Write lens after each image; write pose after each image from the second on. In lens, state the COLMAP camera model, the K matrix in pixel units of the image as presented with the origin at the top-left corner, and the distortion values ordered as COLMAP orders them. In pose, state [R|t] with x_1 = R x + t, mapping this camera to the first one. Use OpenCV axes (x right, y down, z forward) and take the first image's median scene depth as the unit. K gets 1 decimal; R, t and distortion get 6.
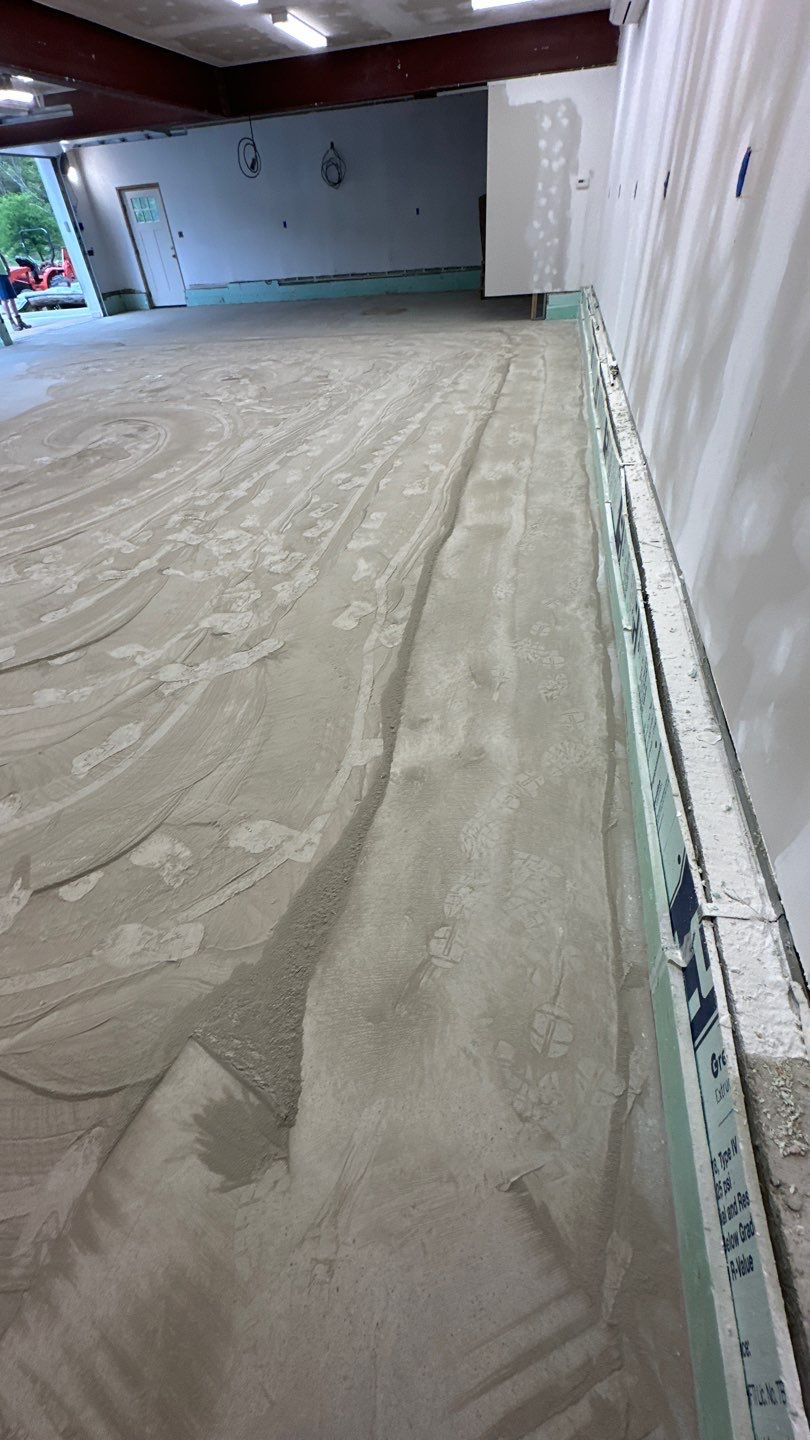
lens RADIAL K [[575.6, 0, 408.9], [0, 575.6, 719.2], [0, 0, 1]] dist [-0.002424, 0.000454]
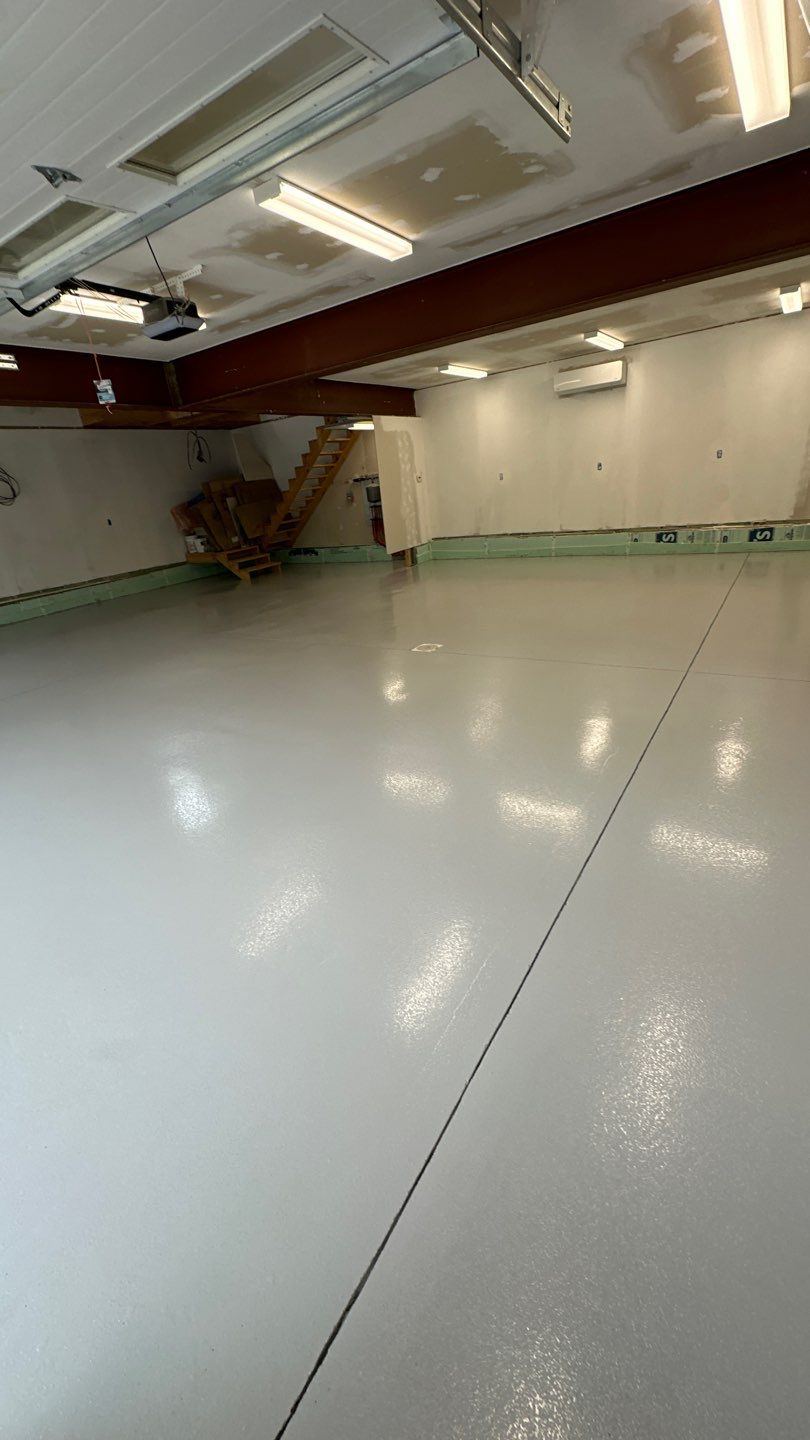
lens RADIAL K [[575.6, 0, 404.9], [0, 575.6, 719.7], [0, 0, 1]] dist [-0.002424, 0.000454]
pose [[0.366440, -0.332635, 0.868951, -1.019860], [0.674187, 0.738559, -0.001586, -0.482897], [-0.641244, 0.586417, 0.494896, 0.621843]]
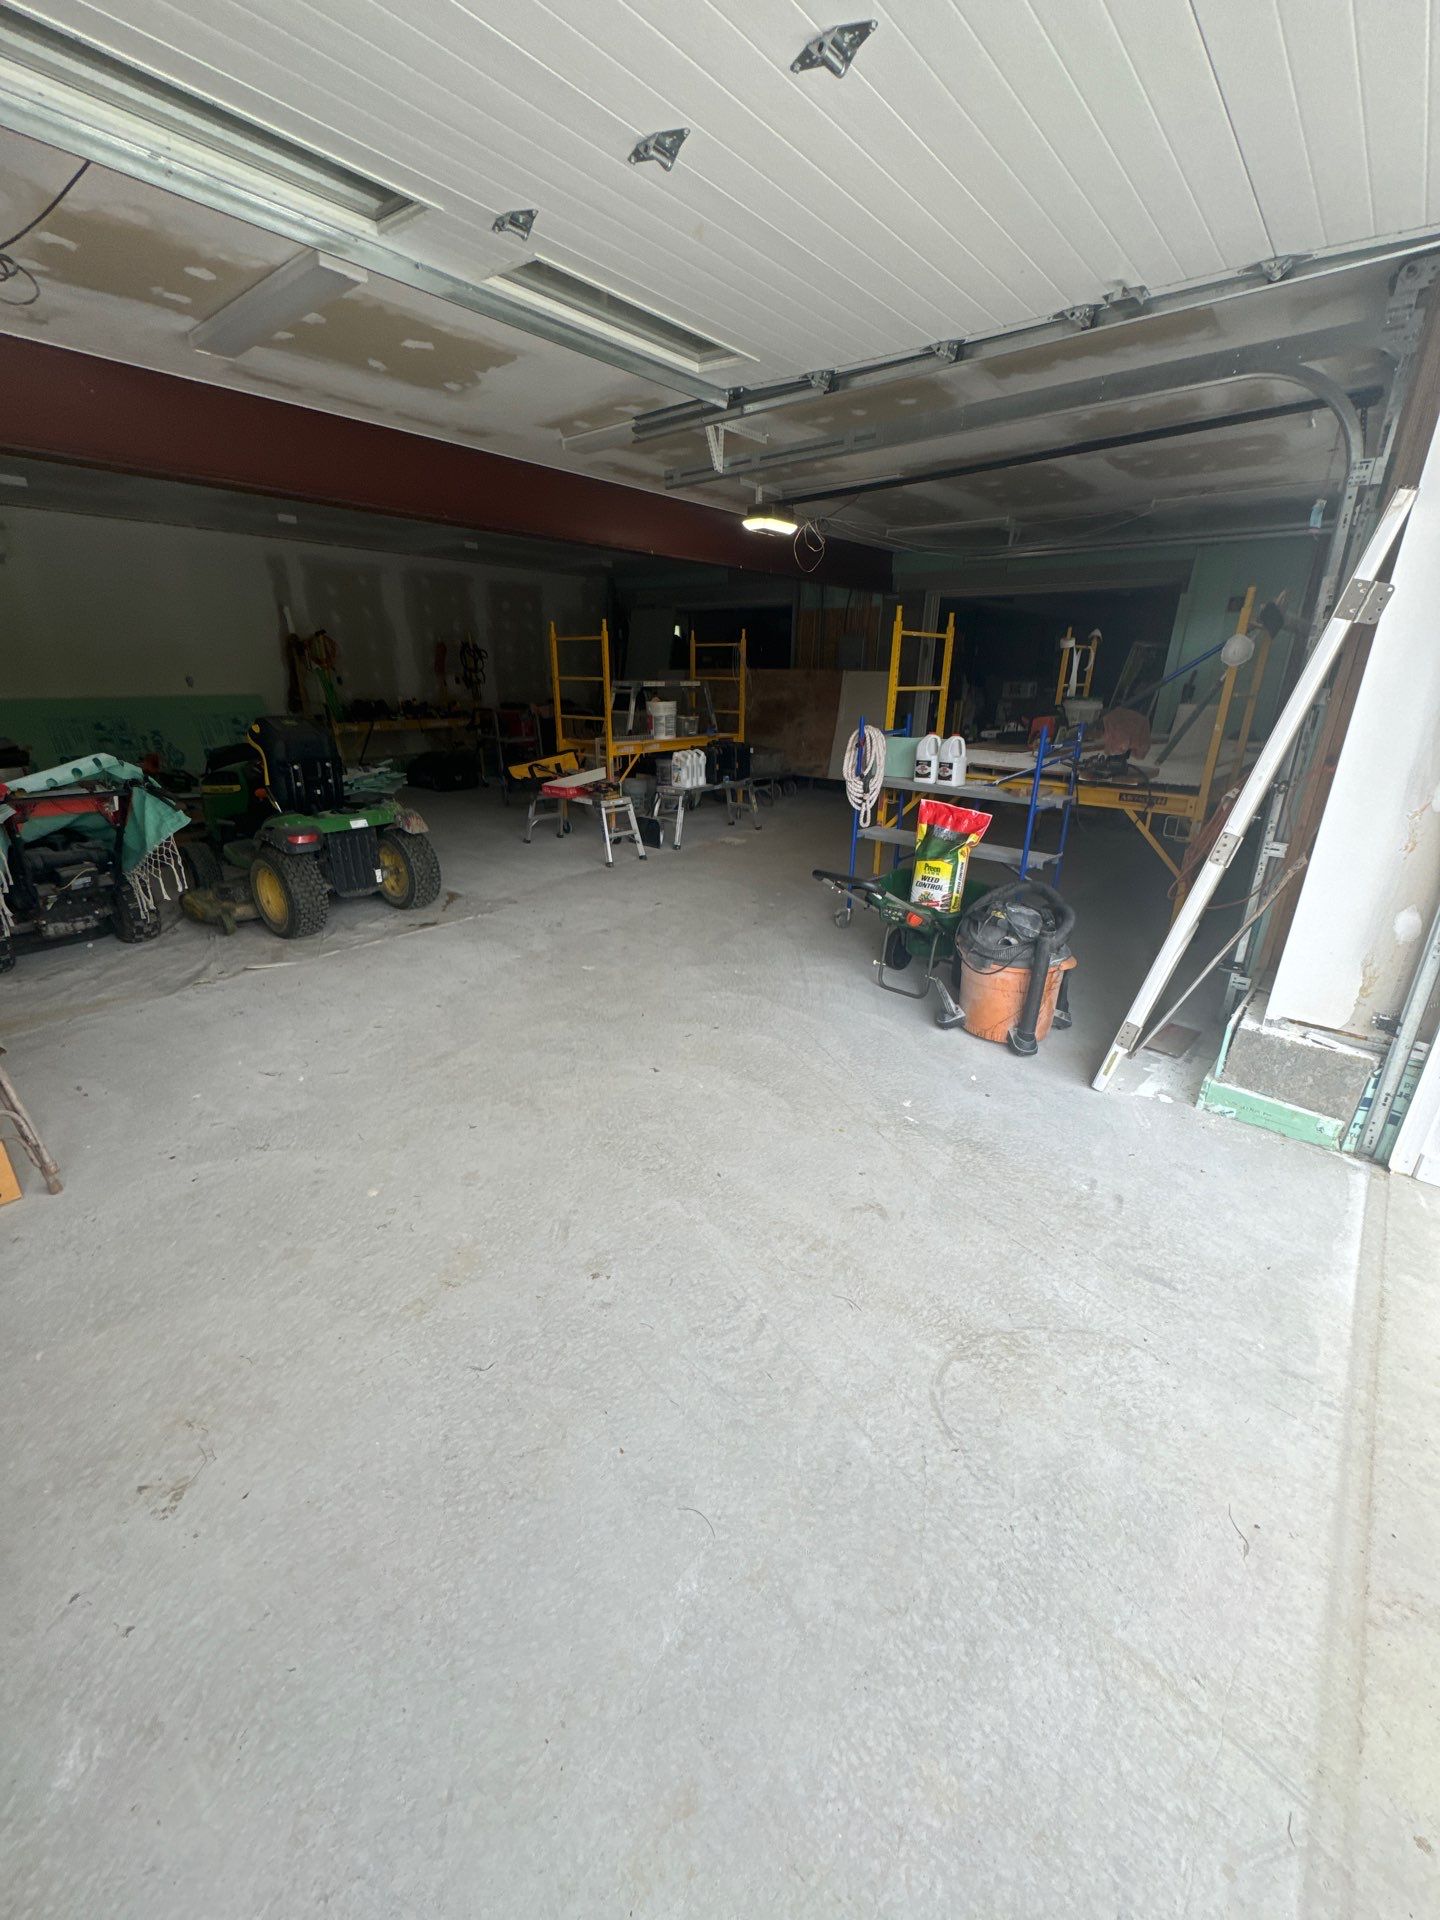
lens RADIAL K [[764.7, 0, 725.9], [0, 764.7, 957.0], [0, 0, 1]] dist [-0.003588, 0.000965]
pose [[-0.875991, -0.119135, 0.467383, -0.972641], [0.349478, 0.511077, 0.785281, -0.826343], [-0.332423, 0.851239, -0.406064, 0.994219]]
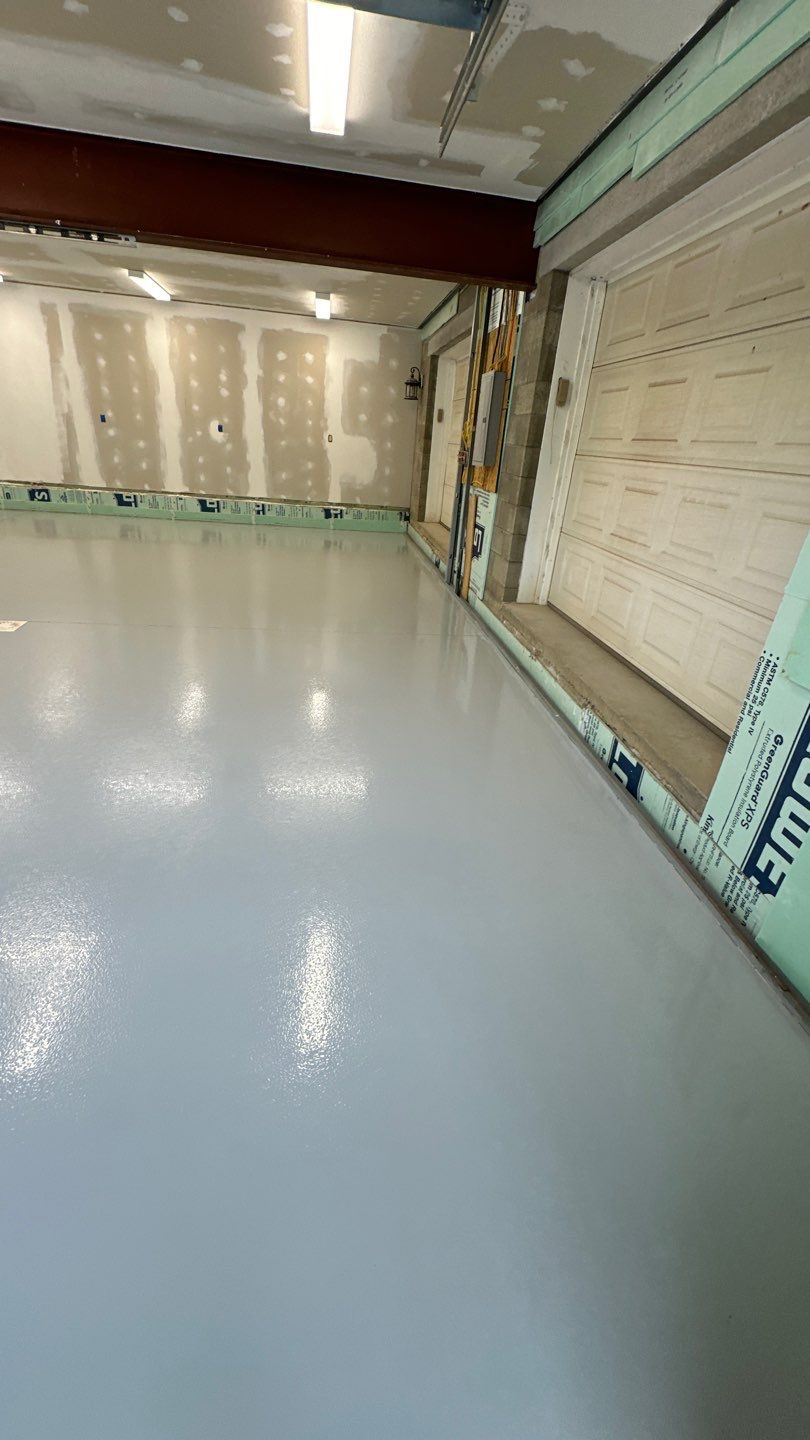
lens RADIAL K [[573.0, 0, 398.6], [0, 573.0, 721.6], [0, 0, 1]] dist [-0.003848, 0.000708]
pose [[-0.323611, -0.384228, 0.864665, -1.121956], [0.579581, 0.641838, 0.502126, -0.181613], [-0.747905, 0.663637, 0.014986, 0.295520]]
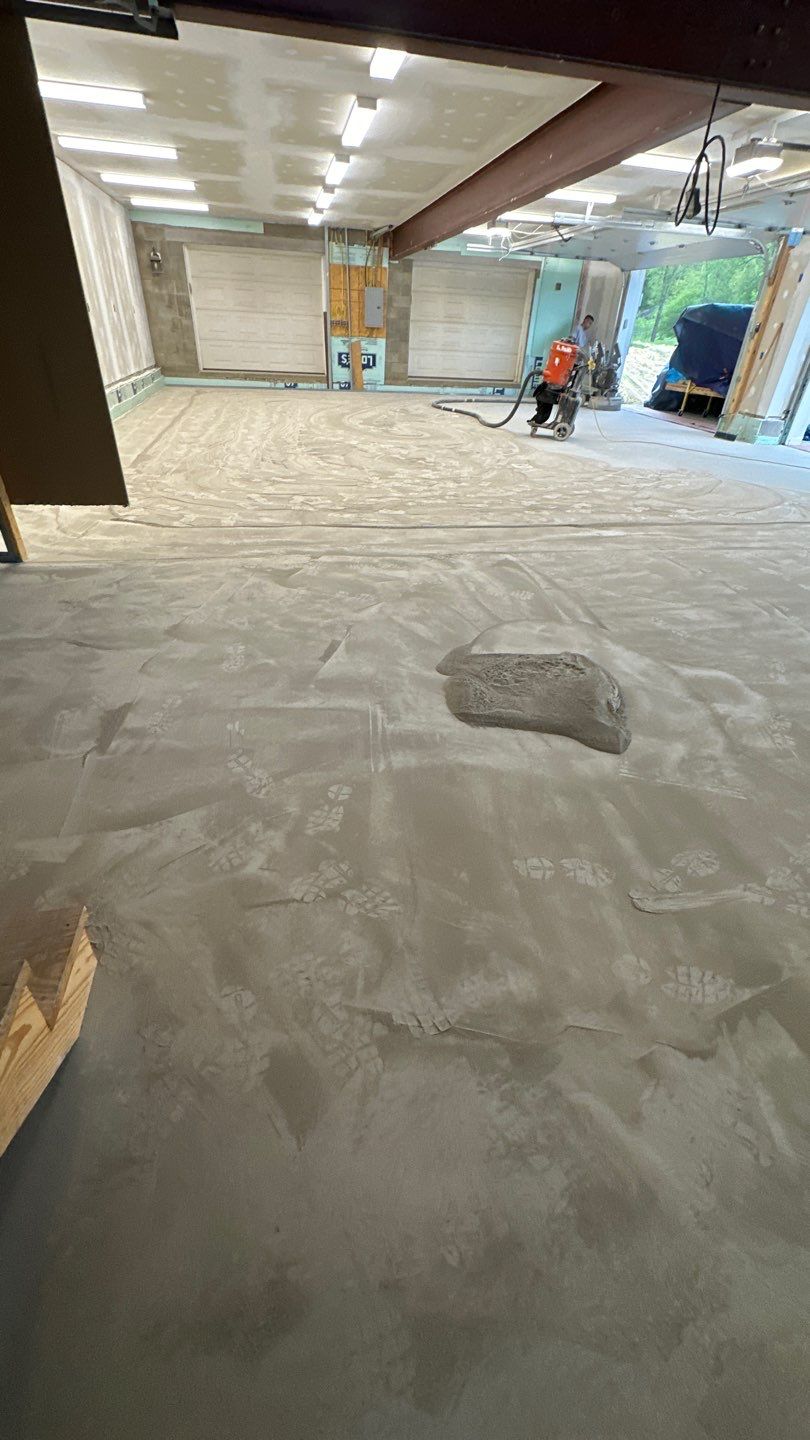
lens RADIAL K [[573.0, 0, 399.9], [0, 573.0, 721.8], [0, 0, 1]] dist [-0.003848, 0.000708]
pose [[-0.924241, 0.236104, -0.300057, 0.131842], [-0.241173, 0.248241, 0.938196, -1.202680], [0.295998, 0.939484, -0.172493, 1.349190]]
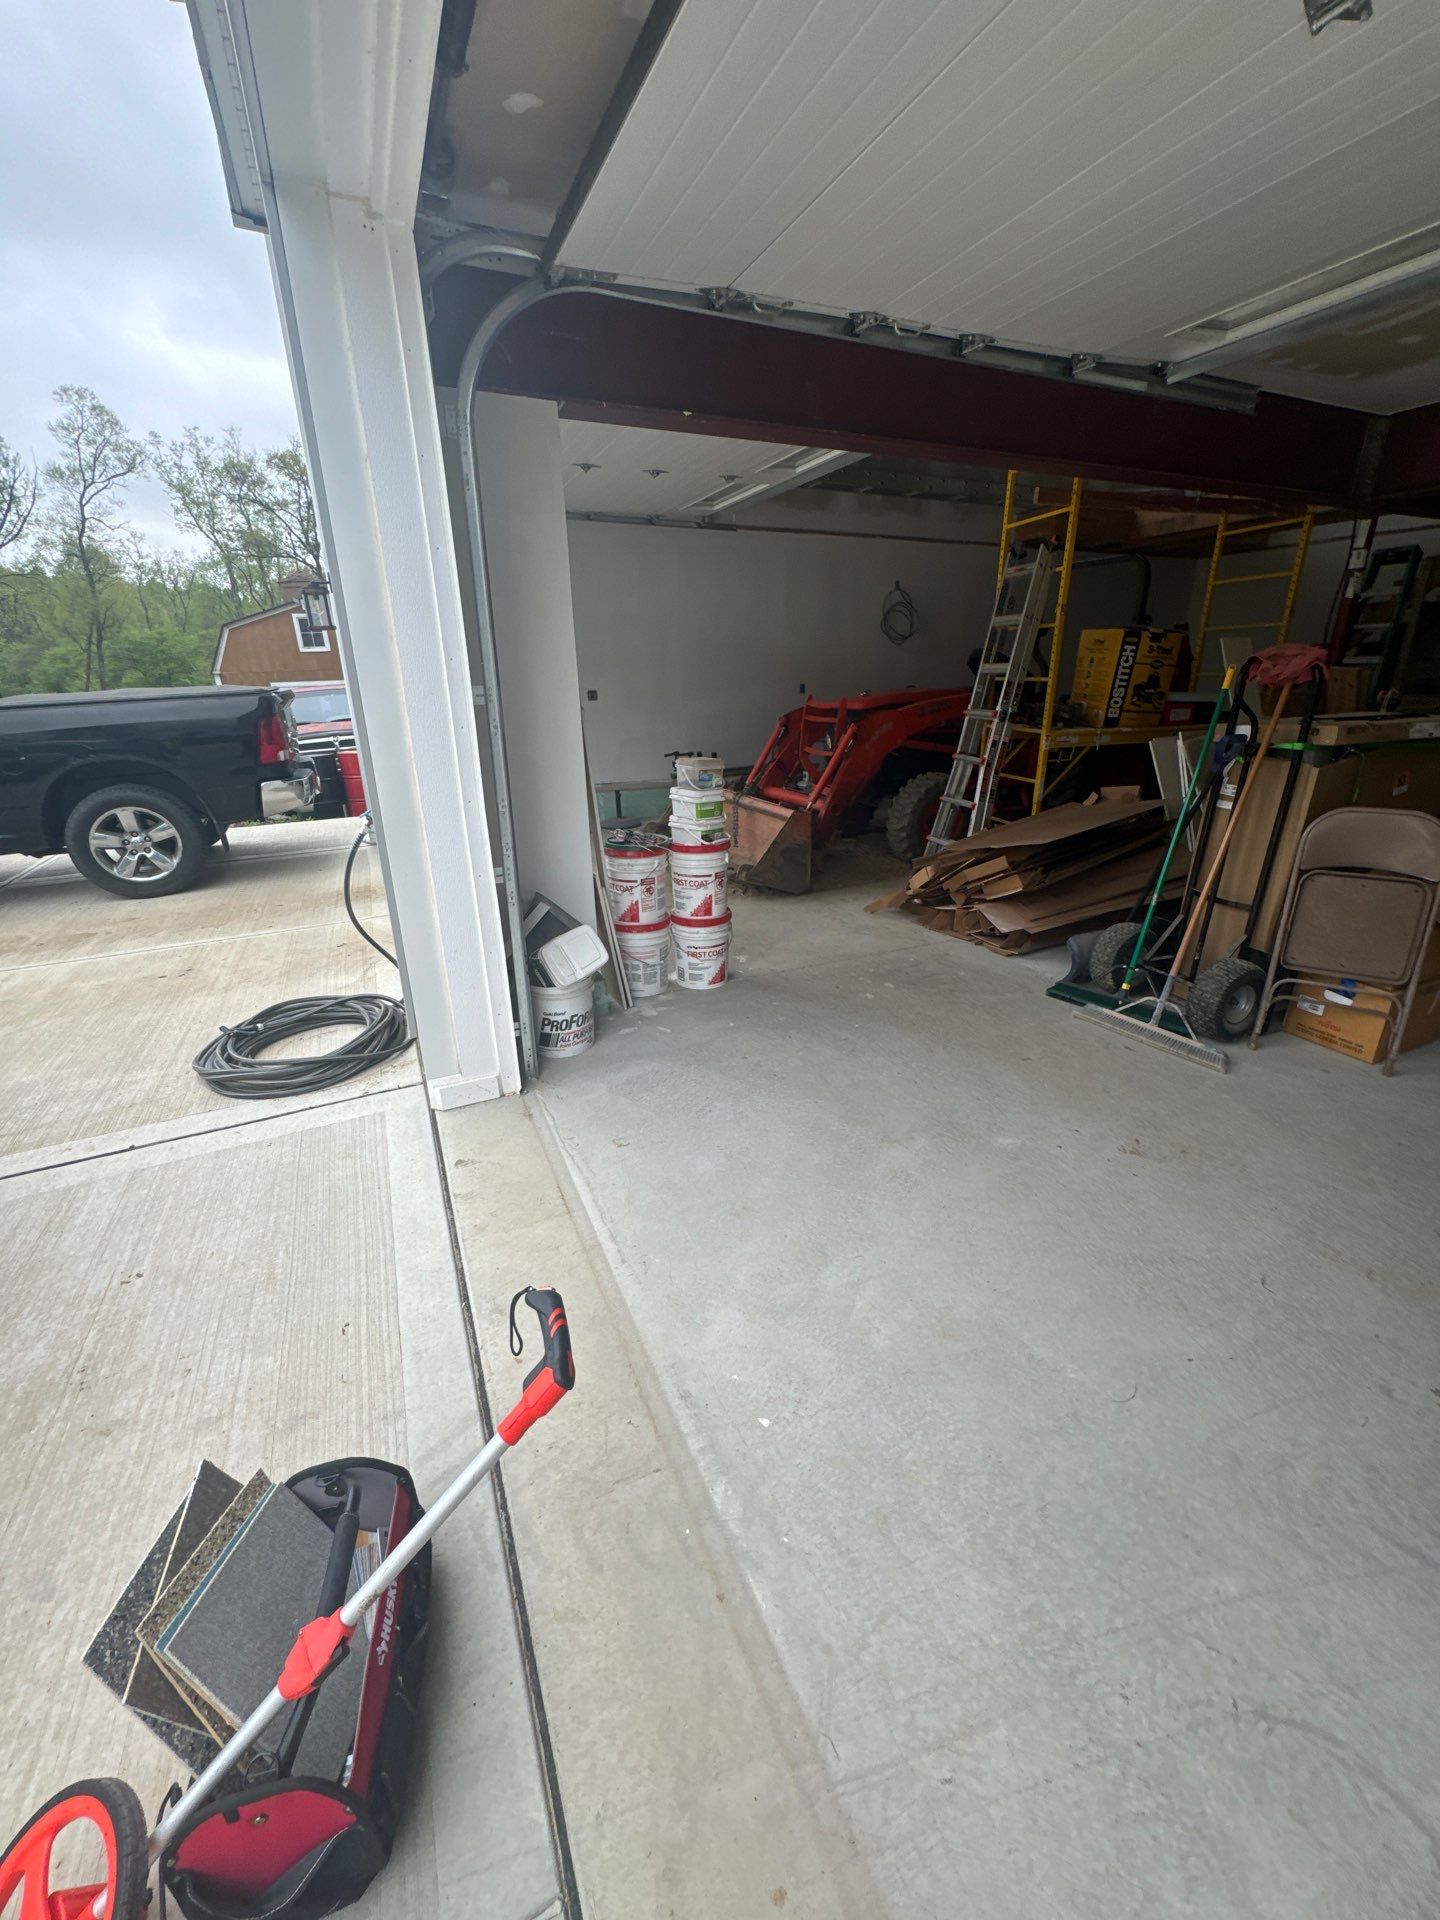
lens RADIAL K [[760.5, 0, 723.0], [0, 760.5, 959.5], [0, 0, 1]] dist [-0.001894, -0.000513]
pose [[0.811473, -0.157546, 0.562753, -1.090064], [0.355491, 0.897390, -0.261376, -0.710358], [-0.463830, 0.412153, 0.784214, 0.871911]]
